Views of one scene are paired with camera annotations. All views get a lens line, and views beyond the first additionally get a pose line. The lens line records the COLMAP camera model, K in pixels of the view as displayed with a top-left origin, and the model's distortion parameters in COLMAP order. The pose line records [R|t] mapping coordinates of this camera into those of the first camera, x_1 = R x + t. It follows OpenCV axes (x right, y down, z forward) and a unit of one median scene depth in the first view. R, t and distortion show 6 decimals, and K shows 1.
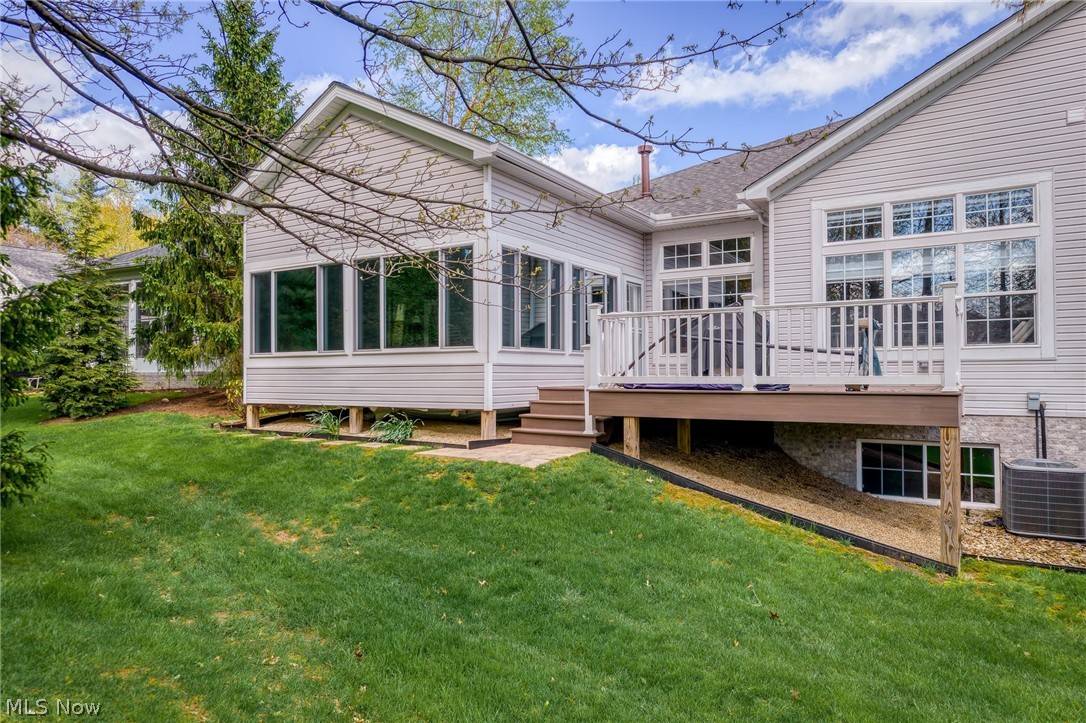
lens RADIAL K [[694.5, 0, 540.0], [0, 694.5, 367.1], [0, 0, 1]] dist [-0.001301, -0.000217]
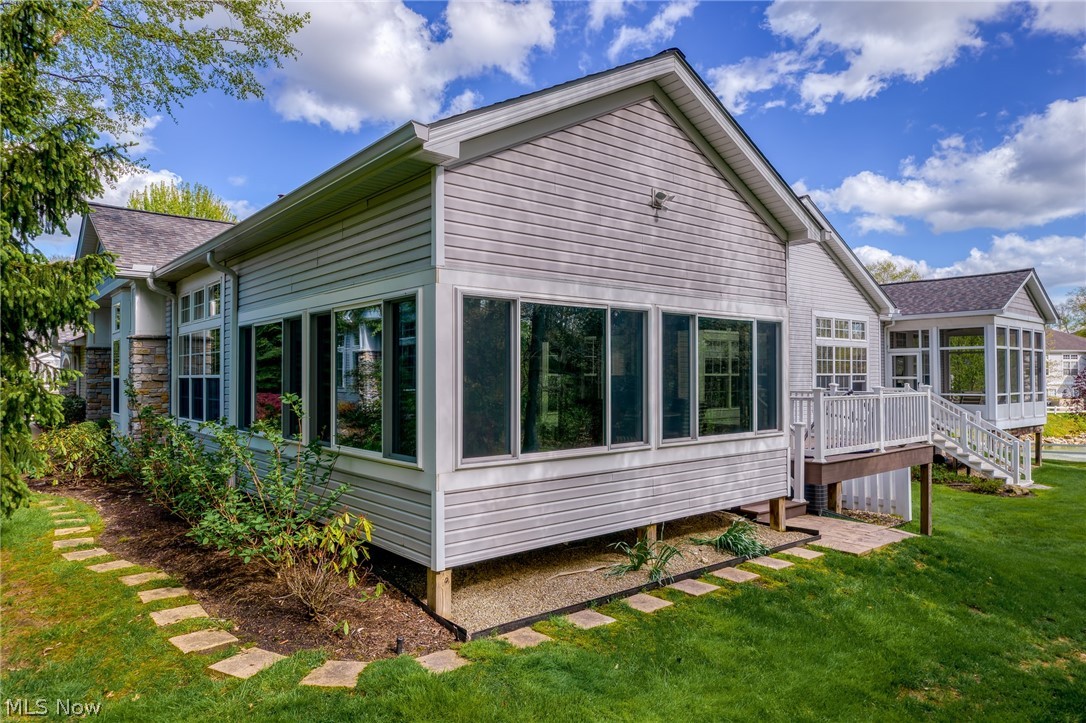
lens RADIAL K [[694.5, 0, 540.0], [0, 694.5, 367.1], [0, 0, 1]] dist [-0.001301, -0.000217]
pose [[0.349115, 0.016003, 0.936943, -0.942156], [-0.001642, 0.999863, -0.016465, -0.085459], [-0.937078, 0.004209, 0.349094, 0.867165]]
